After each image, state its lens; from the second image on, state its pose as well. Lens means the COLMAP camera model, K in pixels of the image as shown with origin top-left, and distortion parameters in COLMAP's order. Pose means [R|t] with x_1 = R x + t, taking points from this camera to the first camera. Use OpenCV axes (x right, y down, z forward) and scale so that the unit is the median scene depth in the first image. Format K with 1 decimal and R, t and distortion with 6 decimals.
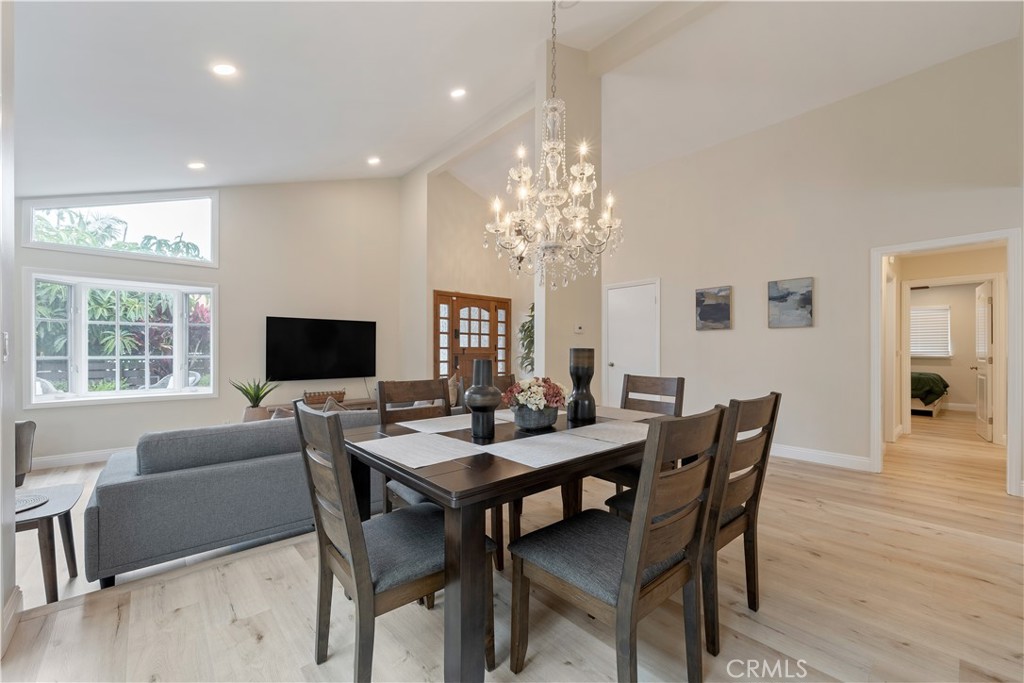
lens RADIAL K [[412.2, 0, 512.0], [0, 412.2, 341.5], [0, 0, 1]] dist [-0.000330, -0.000040]
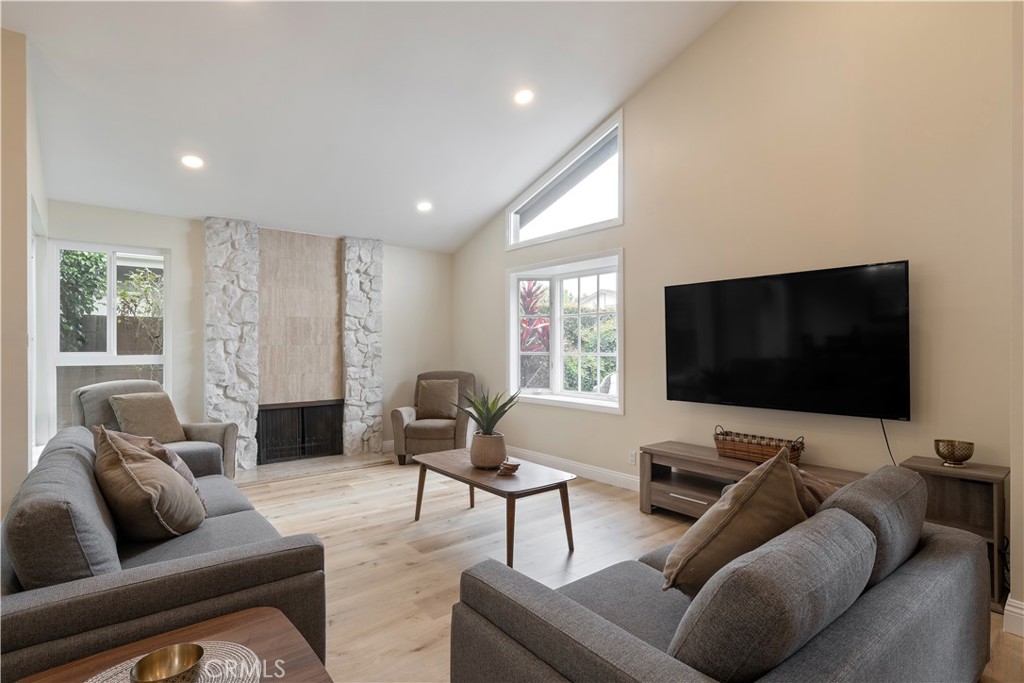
lens RADIAL K [[508.7, 0, 512.0], [0, 508.7, 341.5], [0, 0, 1]] dist [0.001298, 0.000009]
pose [[-0.041495, -0.009091, -0.999097, 0.099505], [0.020693, 0.999736, -0.009956, 0.015544], [0.998924, -0.021088, -0.041296, 0.677780]]
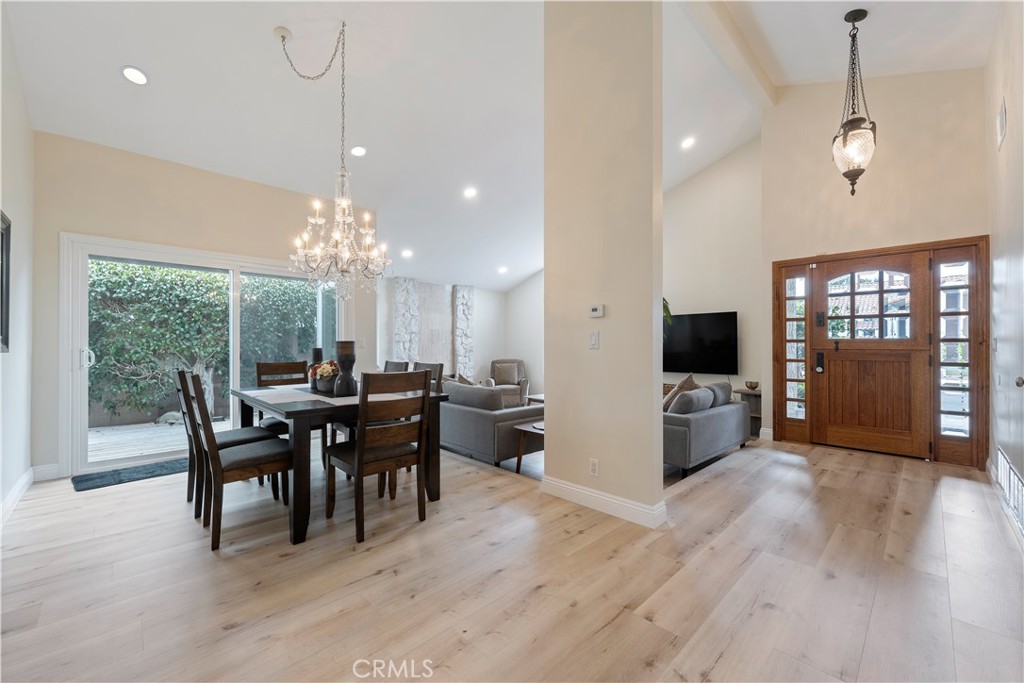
lens RADIAL K [[403.9, 0, 512.0], [0, 403.9, 341.5], [0, 0, 1]] dist [0.000576, 0.000076]
pose [[0.041995, -0.010827, -0.999059, 0.483561], [0.020142, 0.999747, -0.009987, 0.013622], [0.998915, -0.019704, 0.042202, 0.485380]]
